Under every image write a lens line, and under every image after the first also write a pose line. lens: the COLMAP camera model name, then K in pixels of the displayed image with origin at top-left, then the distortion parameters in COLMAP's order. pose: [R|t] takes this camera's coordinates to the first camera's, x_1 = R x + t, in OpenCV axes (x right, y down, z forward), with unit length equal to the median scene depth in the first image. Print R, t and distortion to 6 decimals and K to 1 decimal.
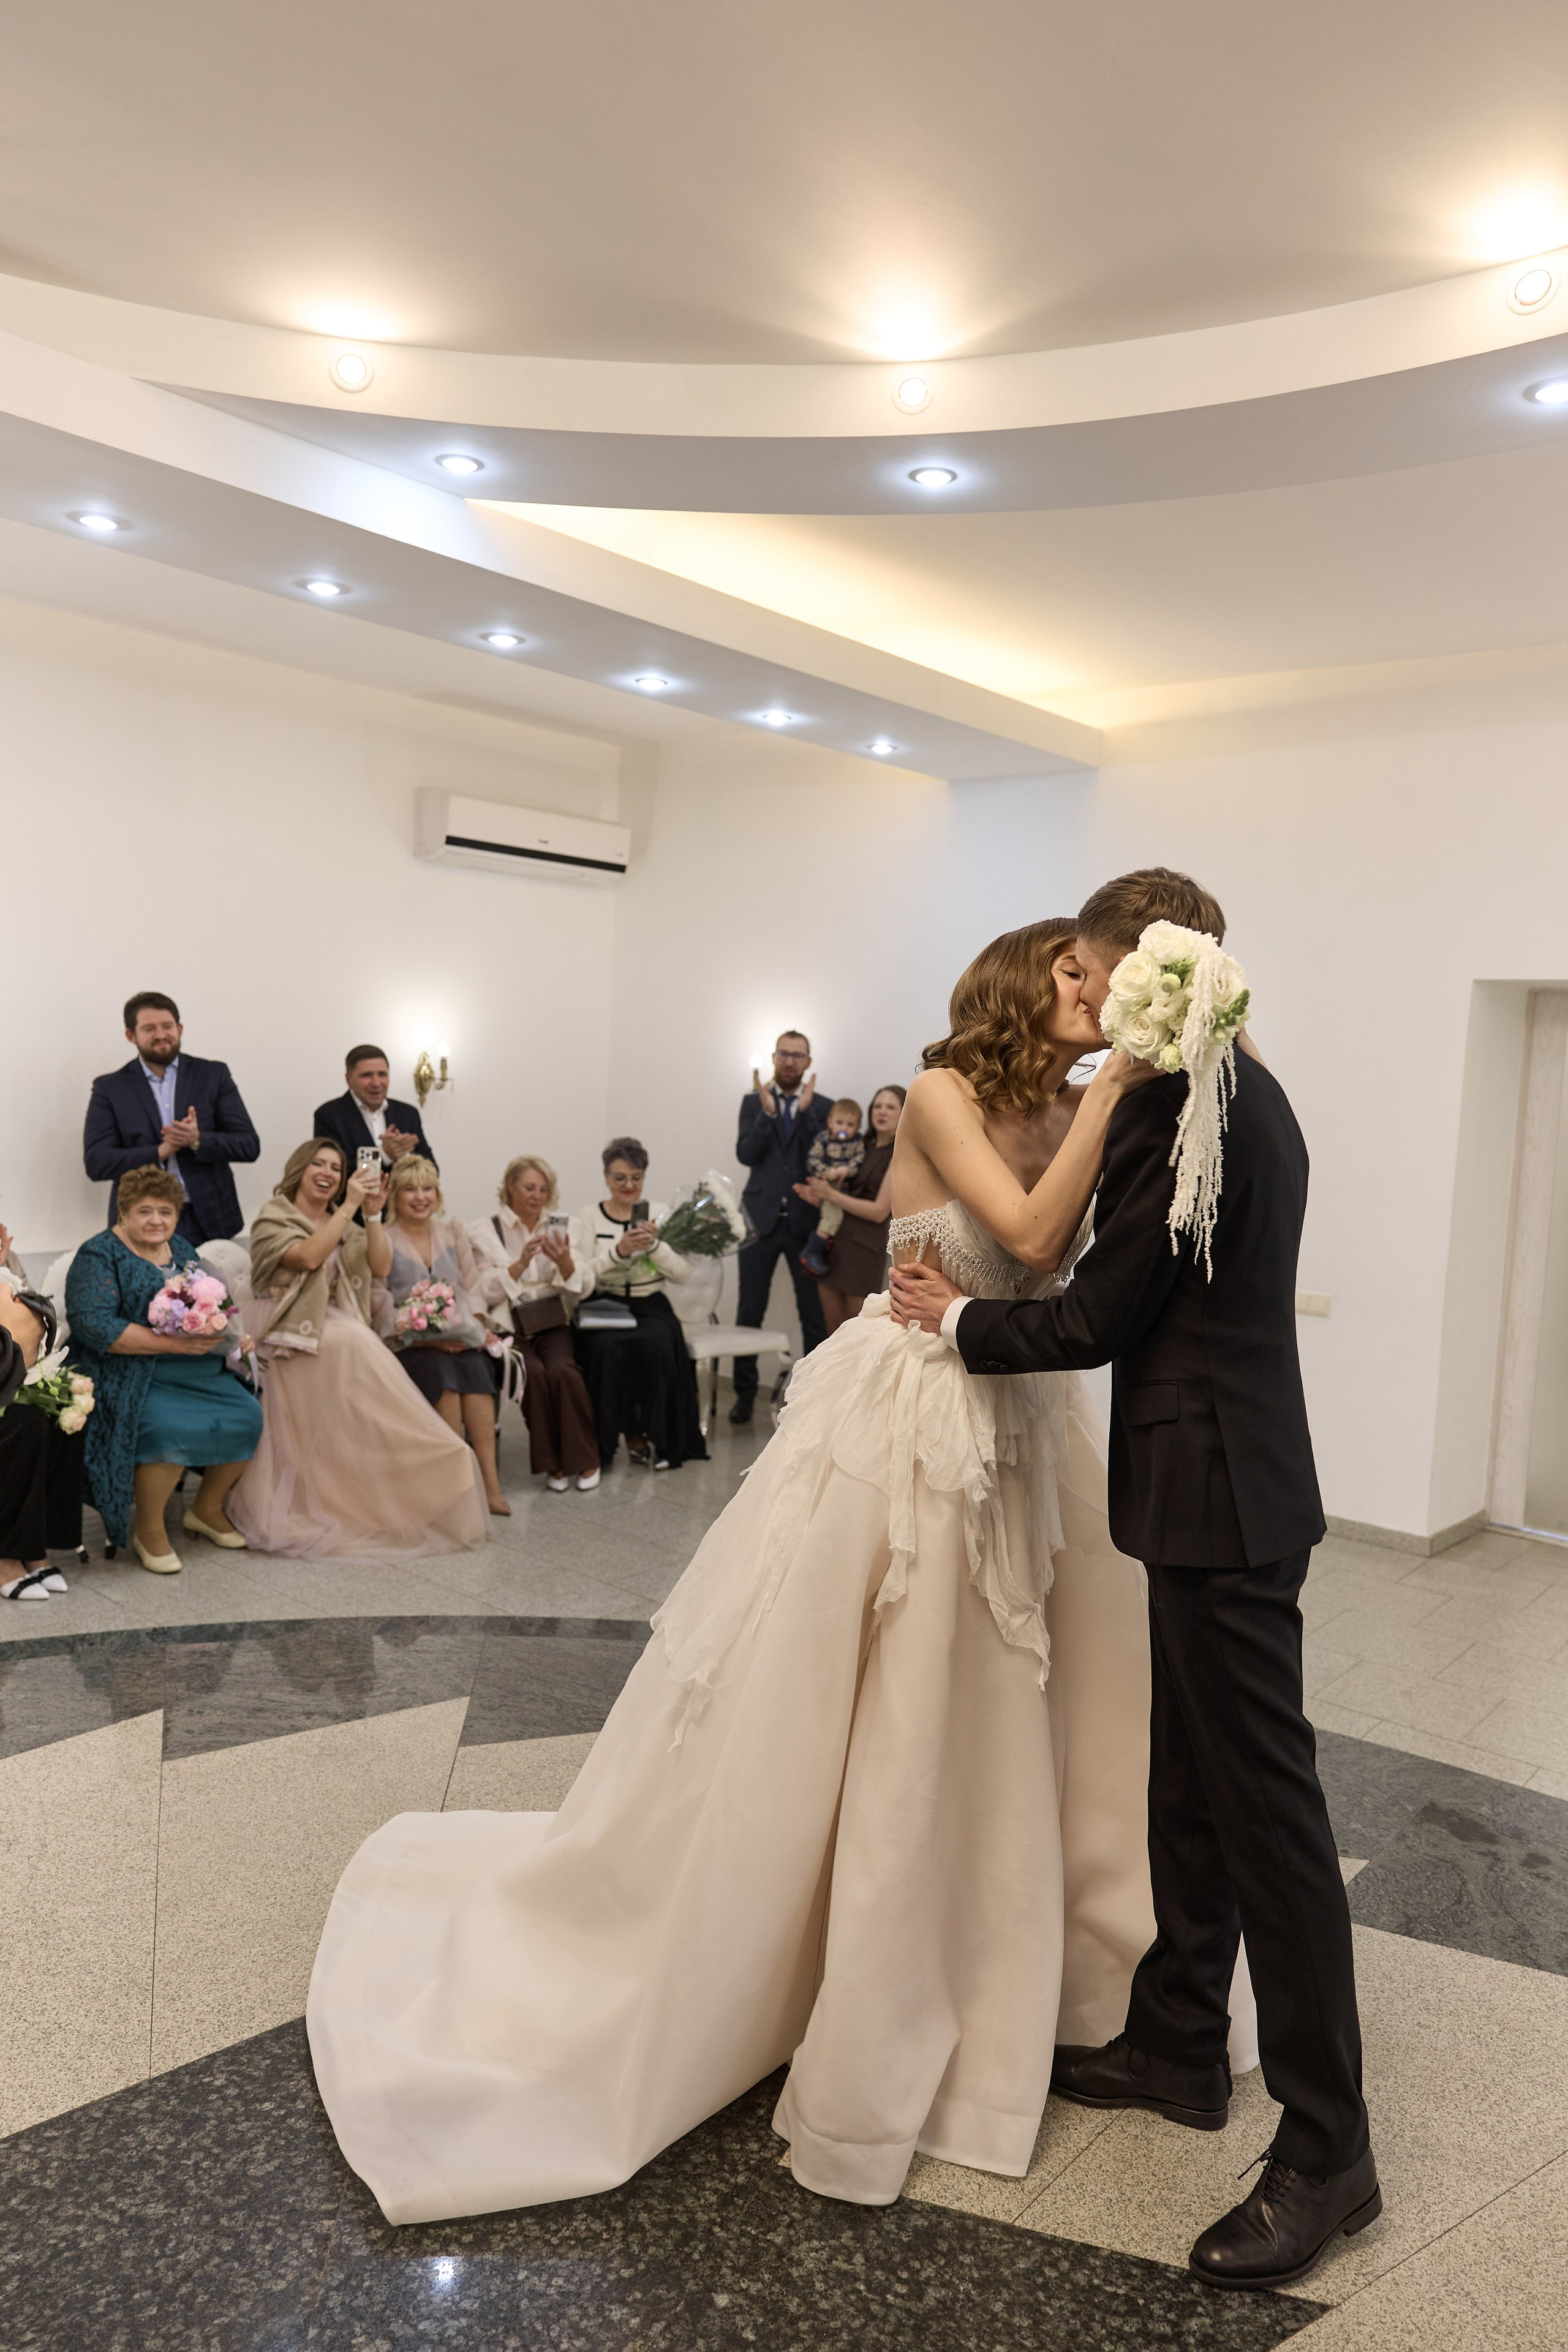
lens RADIAL K [[1626.6, 0, 759.1], [0, 1626.6, 1188.9], [0, 0, 1]] dist [0.000814, -0.007807]
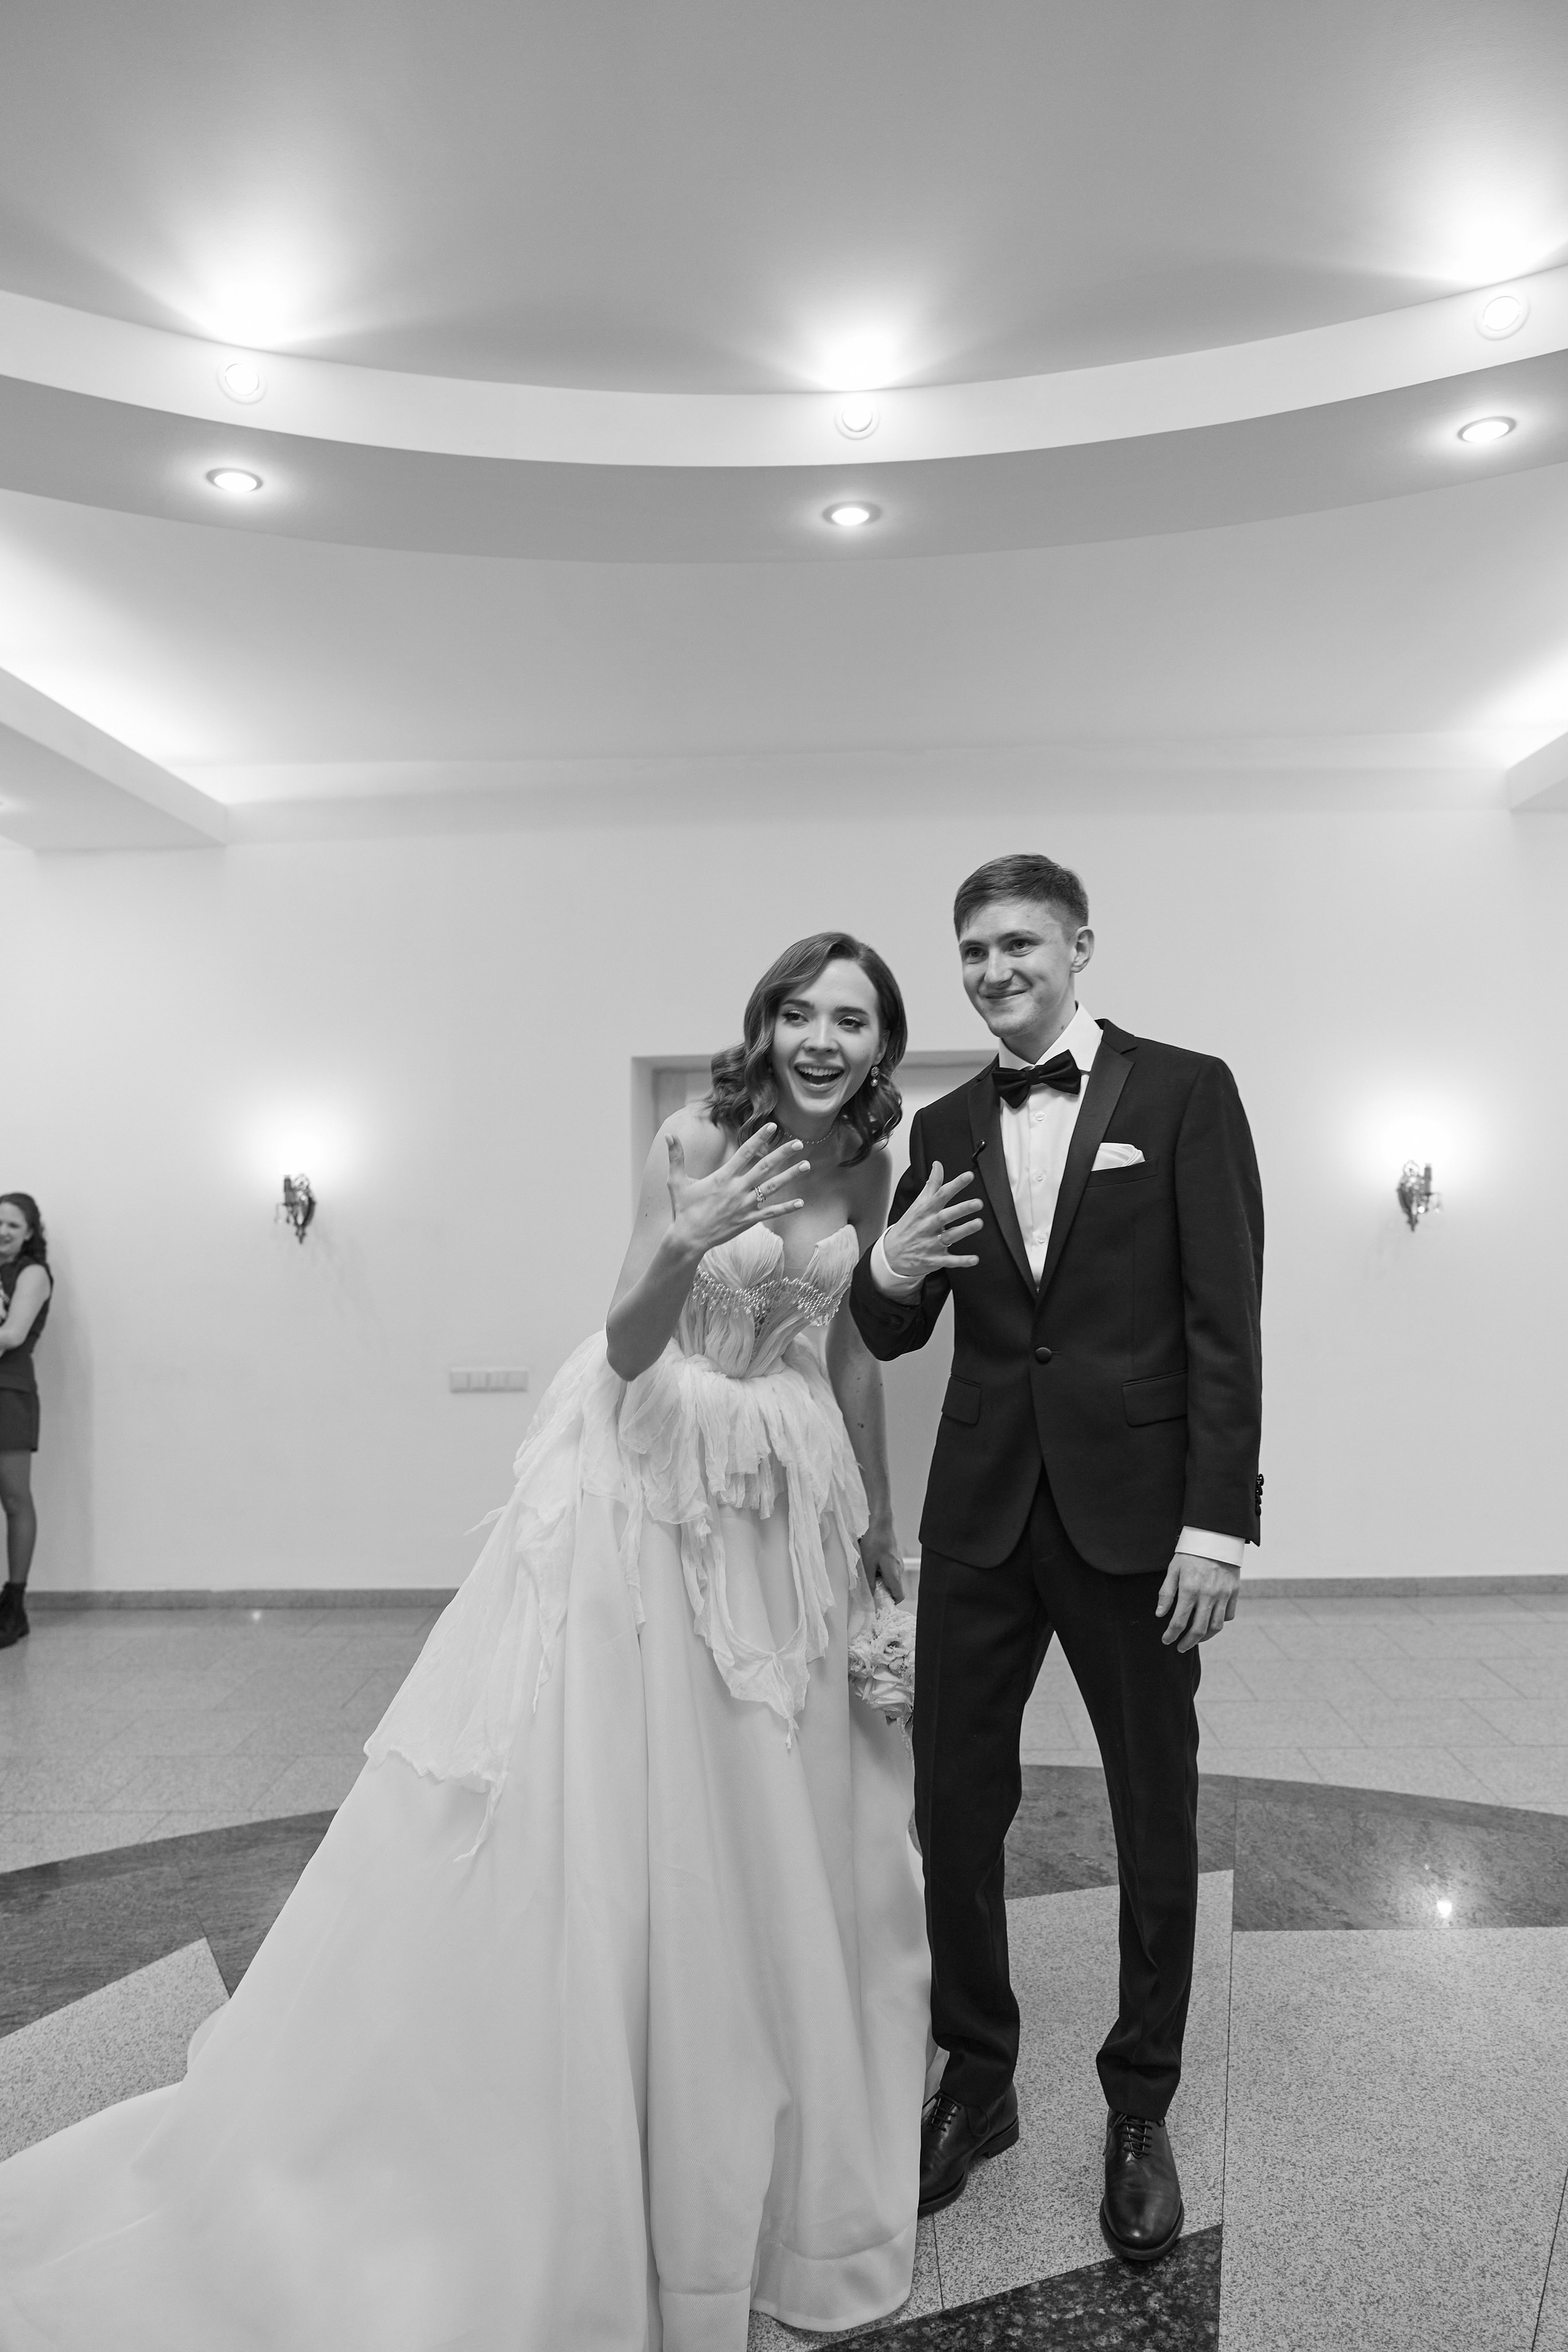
lens RADIAL K [[1626.6, 0, 792.5], [0, 1626.6, 1182.8], [0, 0, 1]] dist [0.000814, -0.007807]
pose [[0.772107, -0.059192, 0.632730, -0.159054], [0.111415, 0.992840, -0.043077, 0.012889], [-0.625650, 0.103755, 0.773173, 0.098563]]
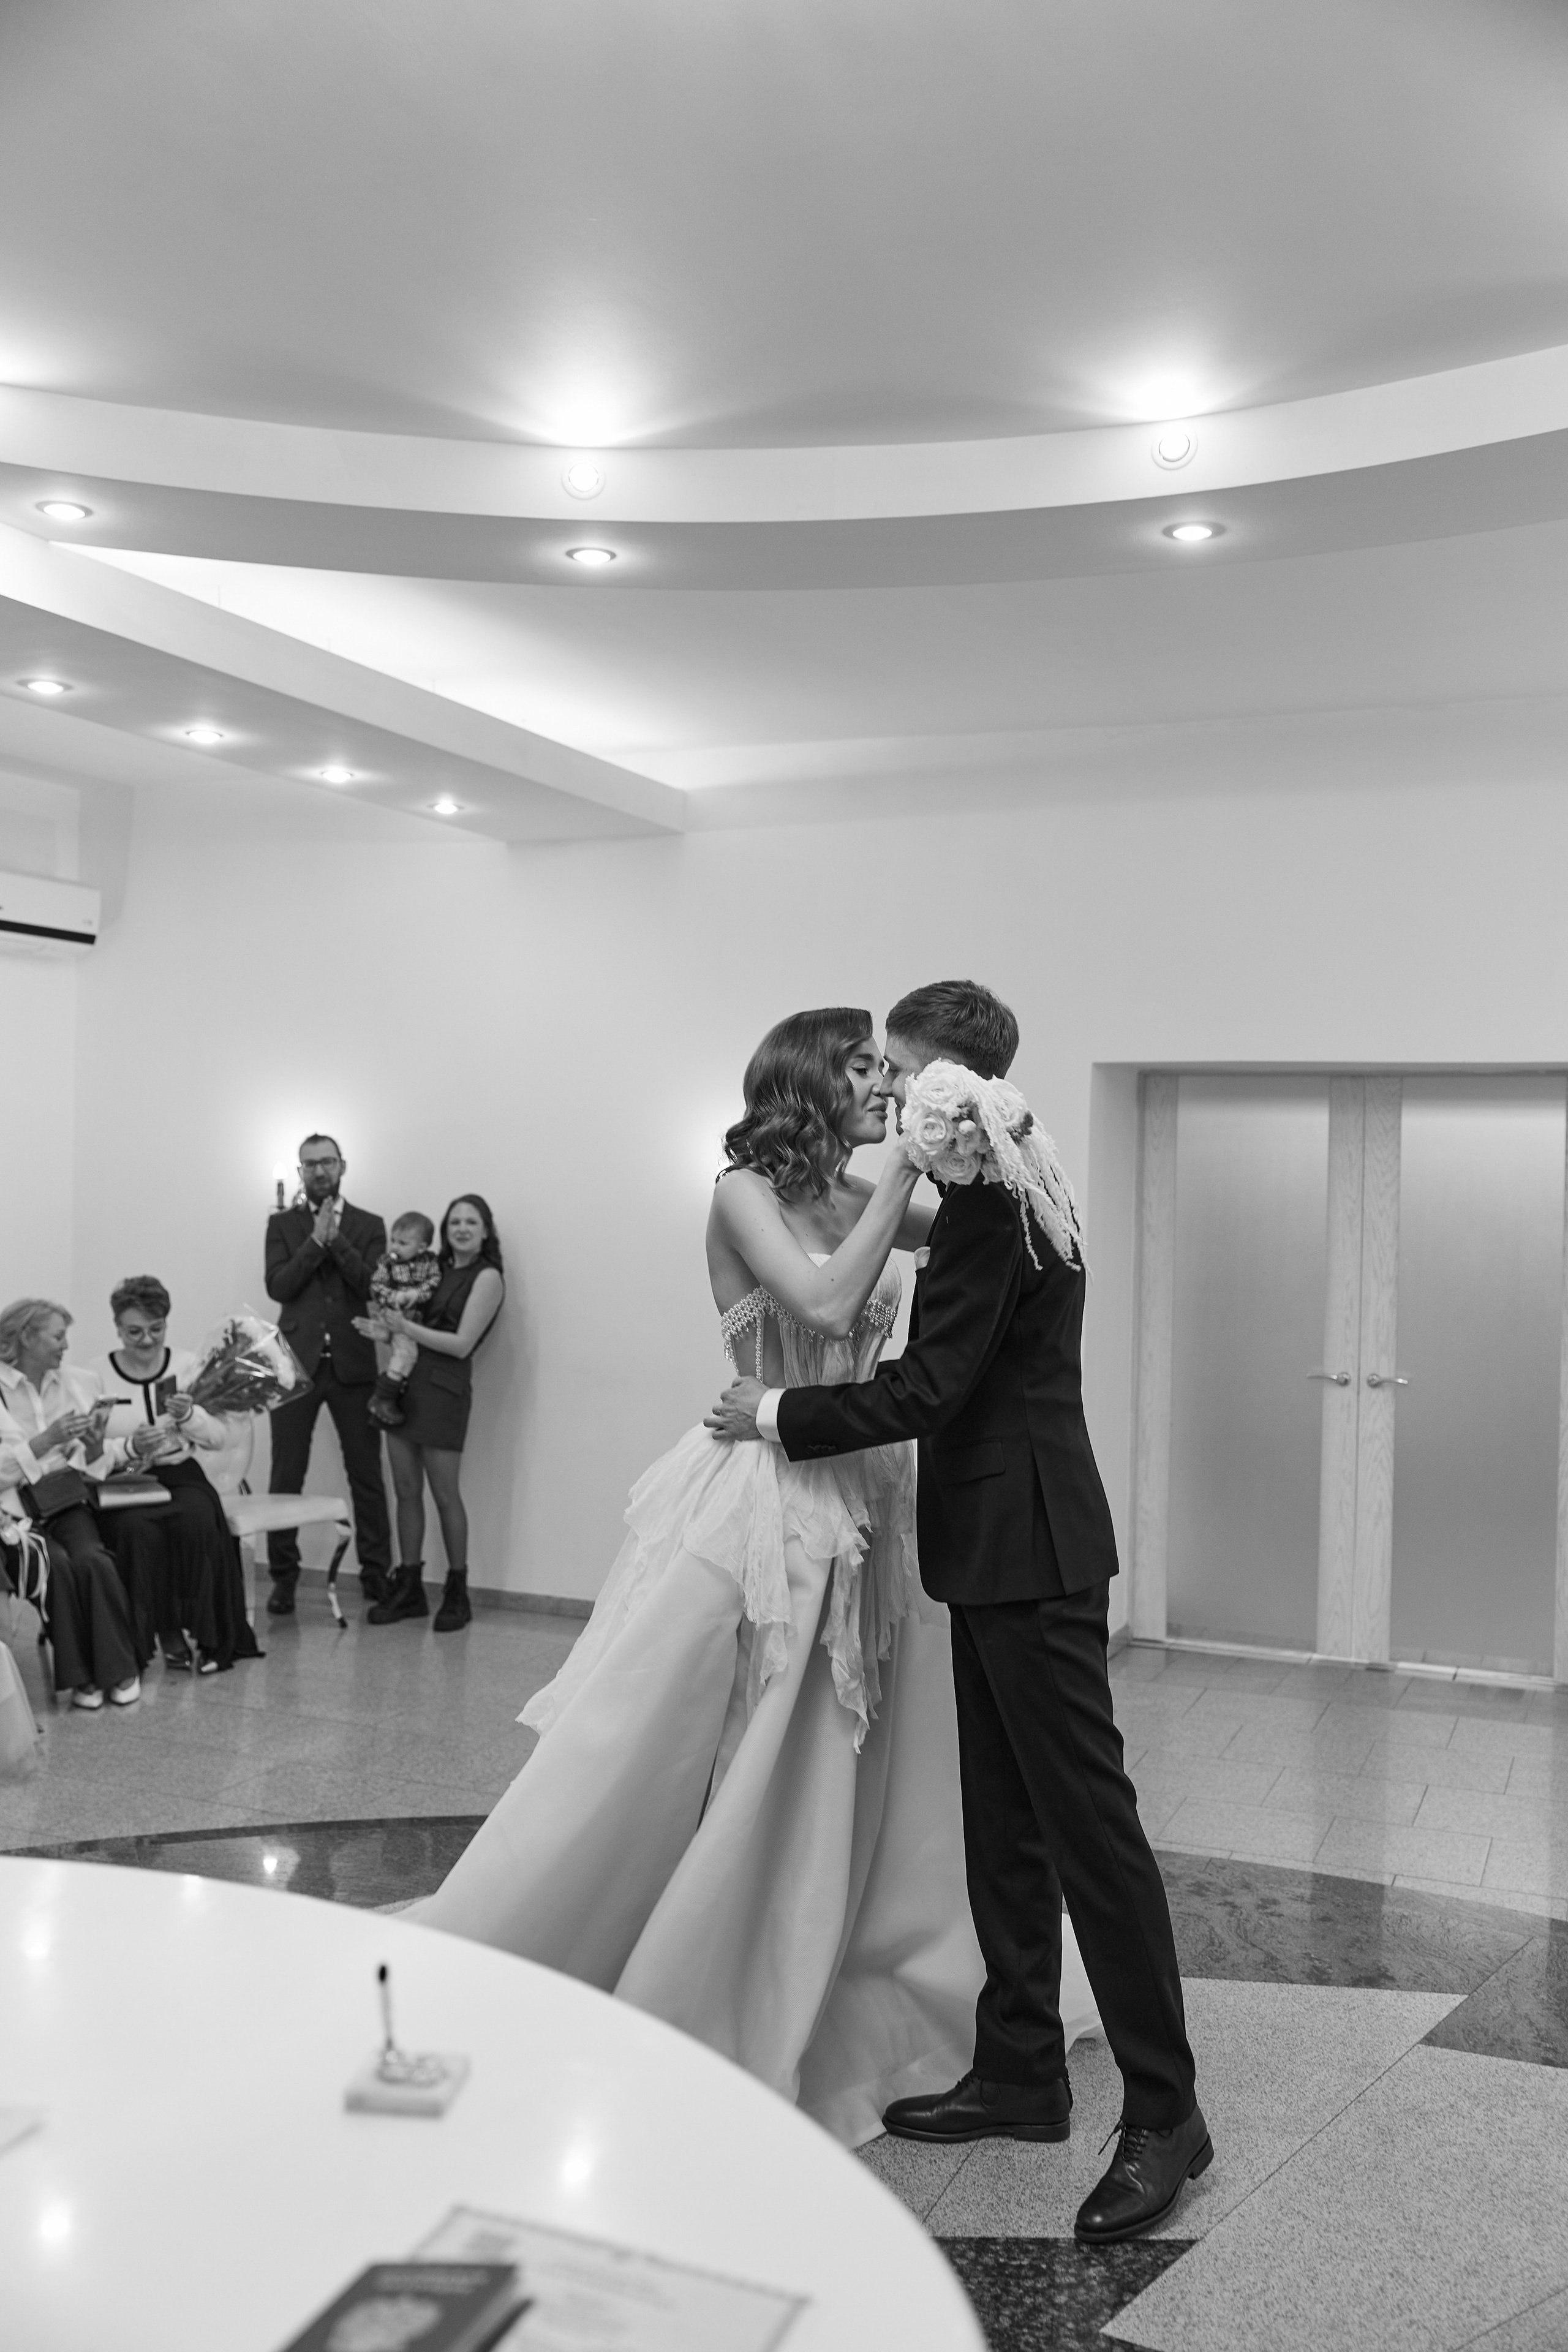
lens RADIAL K [[2120.5, 0, 760.7], [0, 2120.5, 1185.0], [0, 0, 1]] dist [-0.060688, 0.073375]
pose [[0.953523, -0.032732, 0.299537, -0.117667], [0.053241, 0.996744, -0.060562, 0.008211], [-0.296580, 0.073695, 0.952160, -0.120257]]
